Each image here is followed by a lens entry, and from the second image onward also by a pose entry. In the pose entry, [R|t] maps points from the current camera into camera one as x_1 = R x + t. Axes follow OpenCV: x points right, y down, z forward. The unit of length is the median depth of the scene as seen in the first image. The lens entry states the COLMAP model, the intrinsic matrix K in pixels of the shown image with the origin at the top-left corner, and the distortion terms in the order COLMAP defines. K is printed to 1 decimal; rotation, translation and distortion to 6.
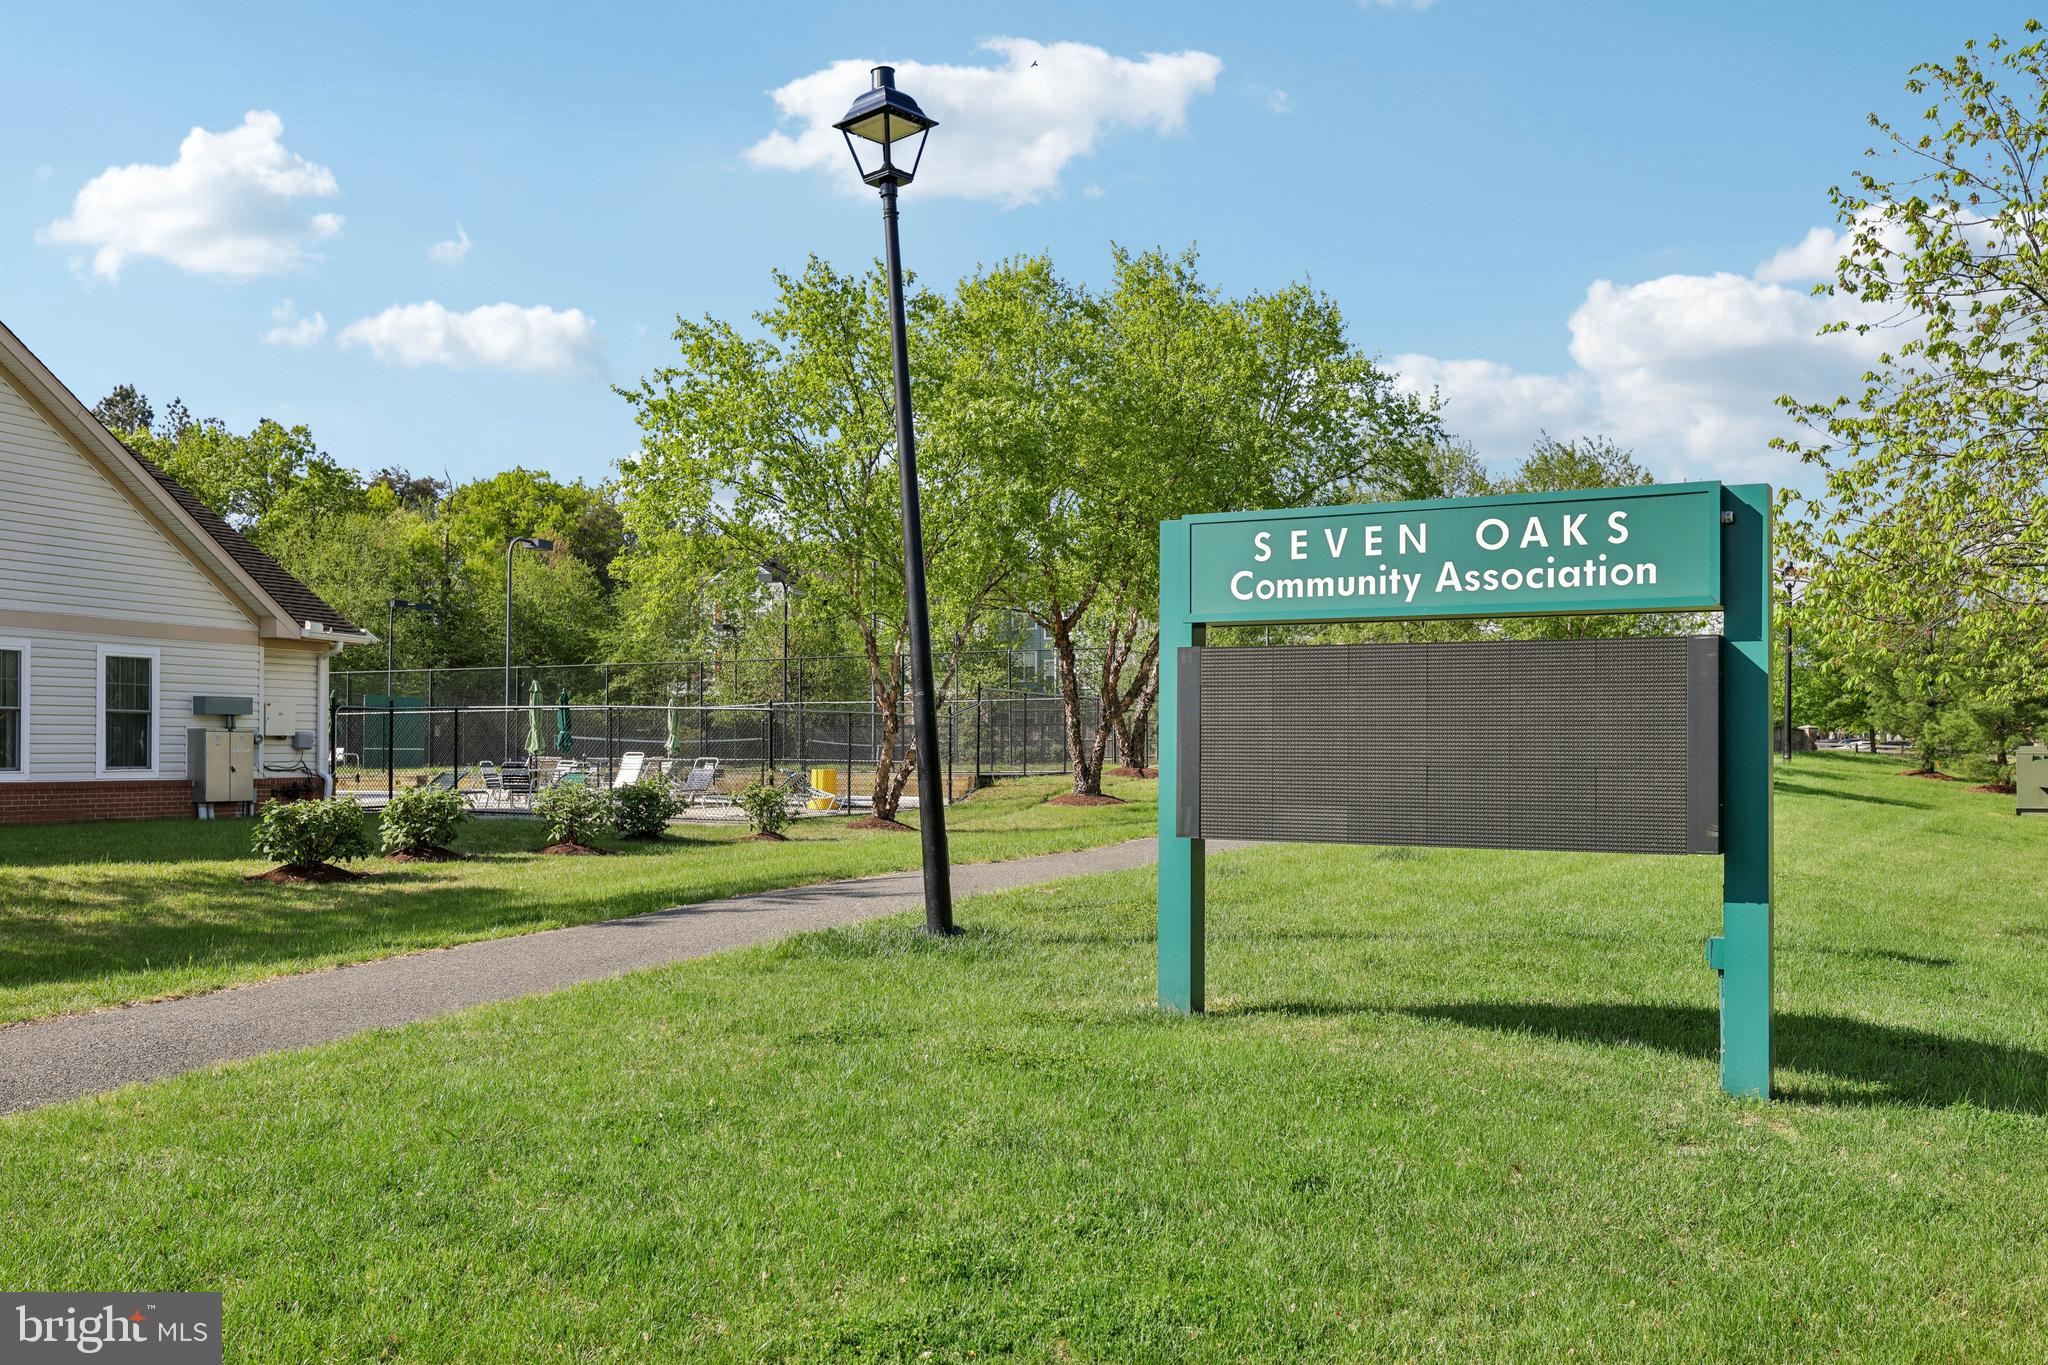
lens RADIAL K [[1742.5, 0, 1008.9], [0, 1742.5, 686.9], [0, 0, 1]] dist [-0.008406, -0.011854]
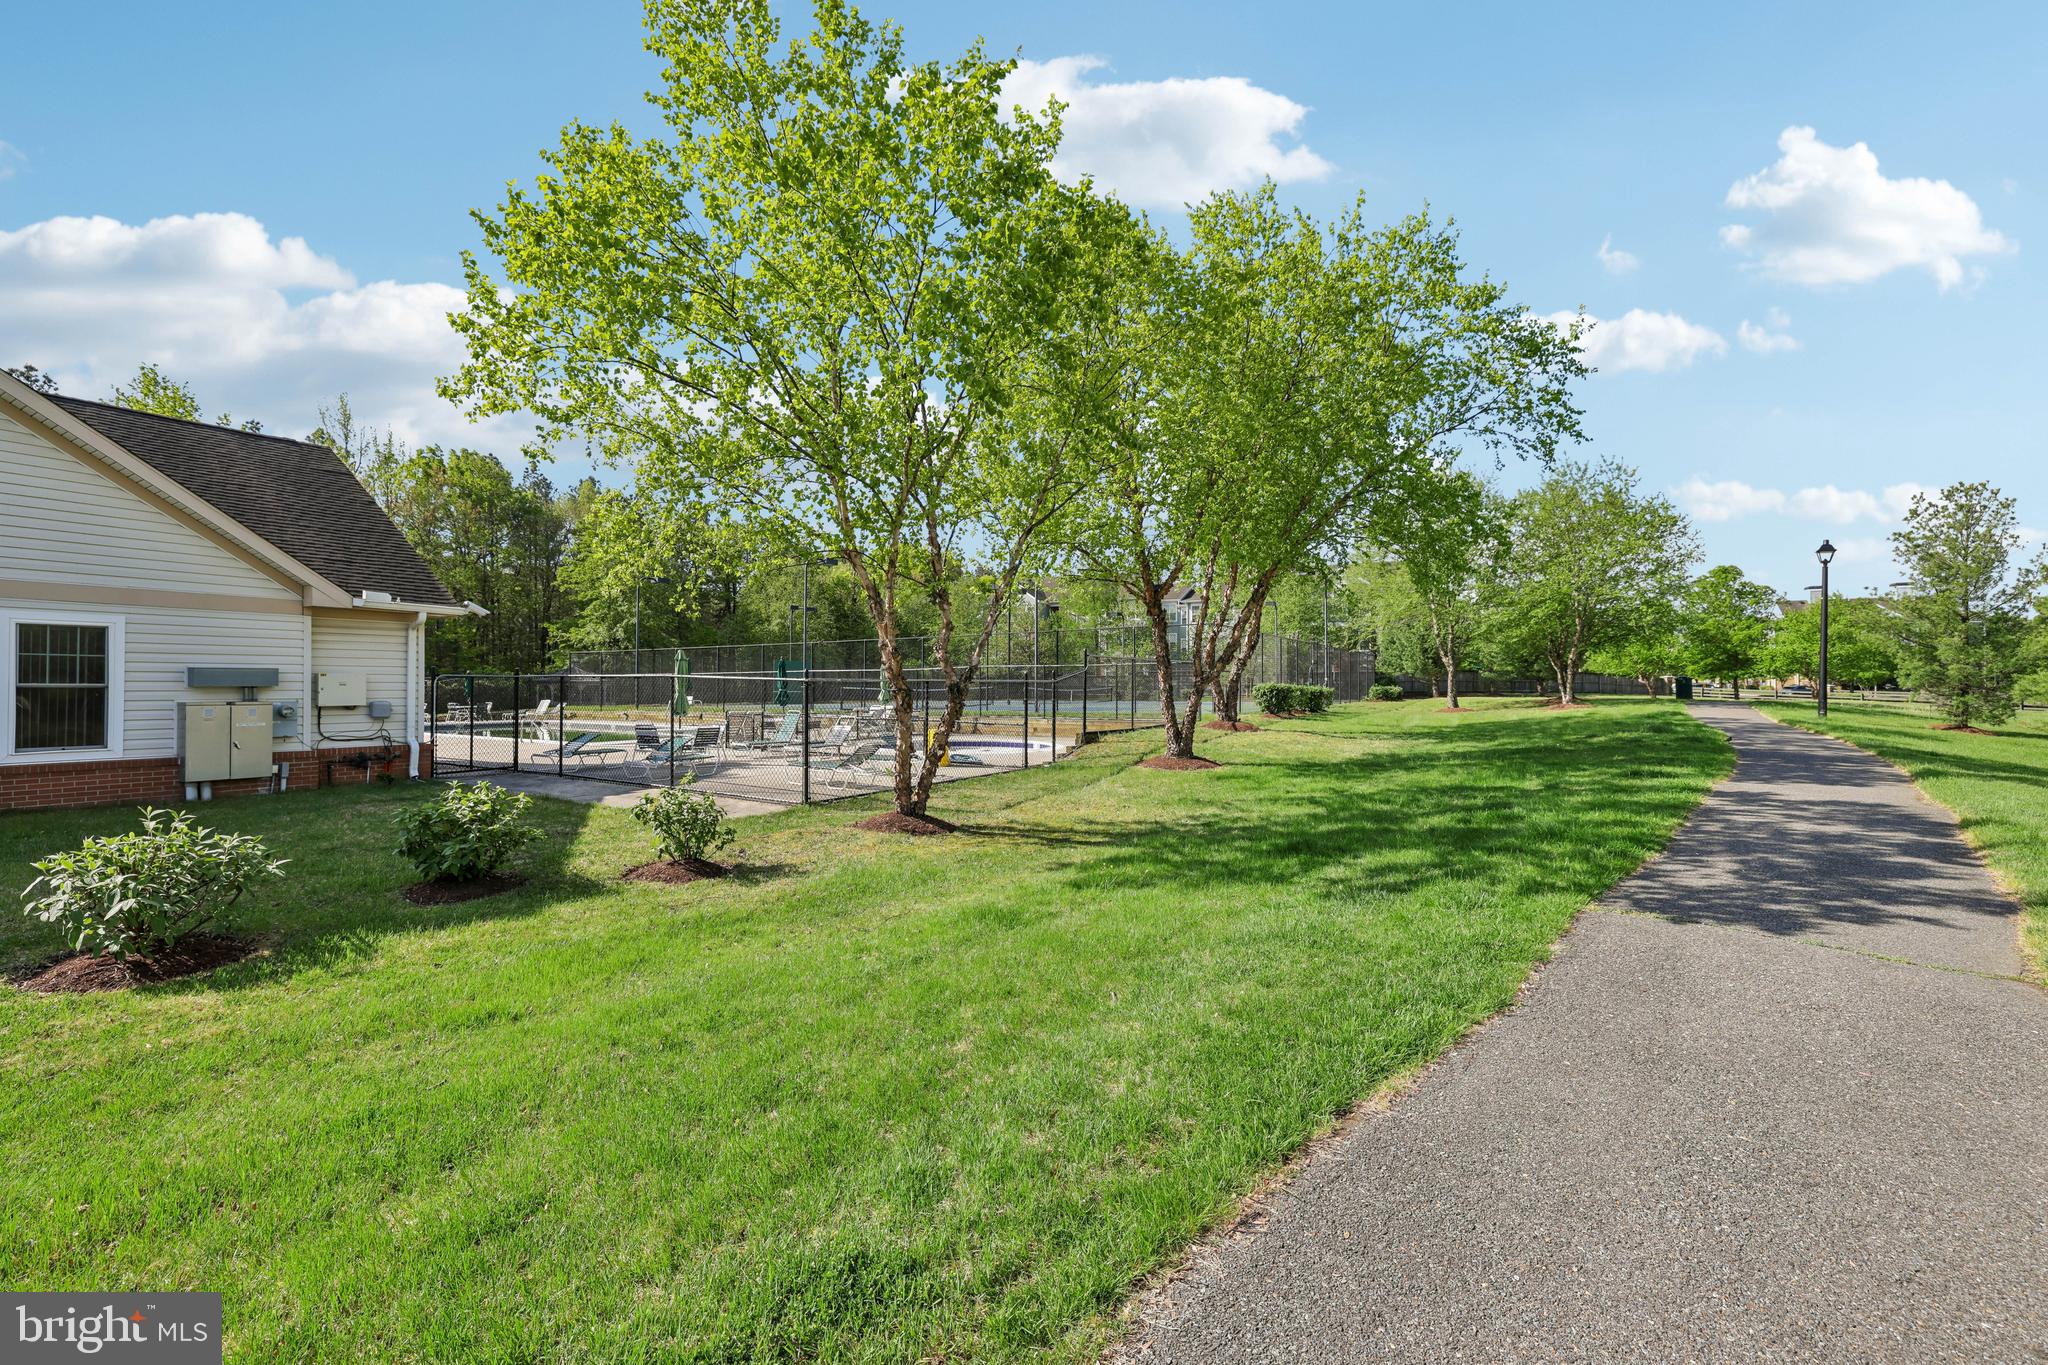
lens RADIAL K [[851.8, 0, 1025.6], [0, 851.8, 669.8], [0, 0, 1]] dist [-0.016588, 0.000109]
pose [[0.985610, -0.001633, -0.169026, 0.049991], [0.004667, 0.999835, 0.017555, 0.000630], [0.168969, -0.018091, 0.985455, 0.600286]]
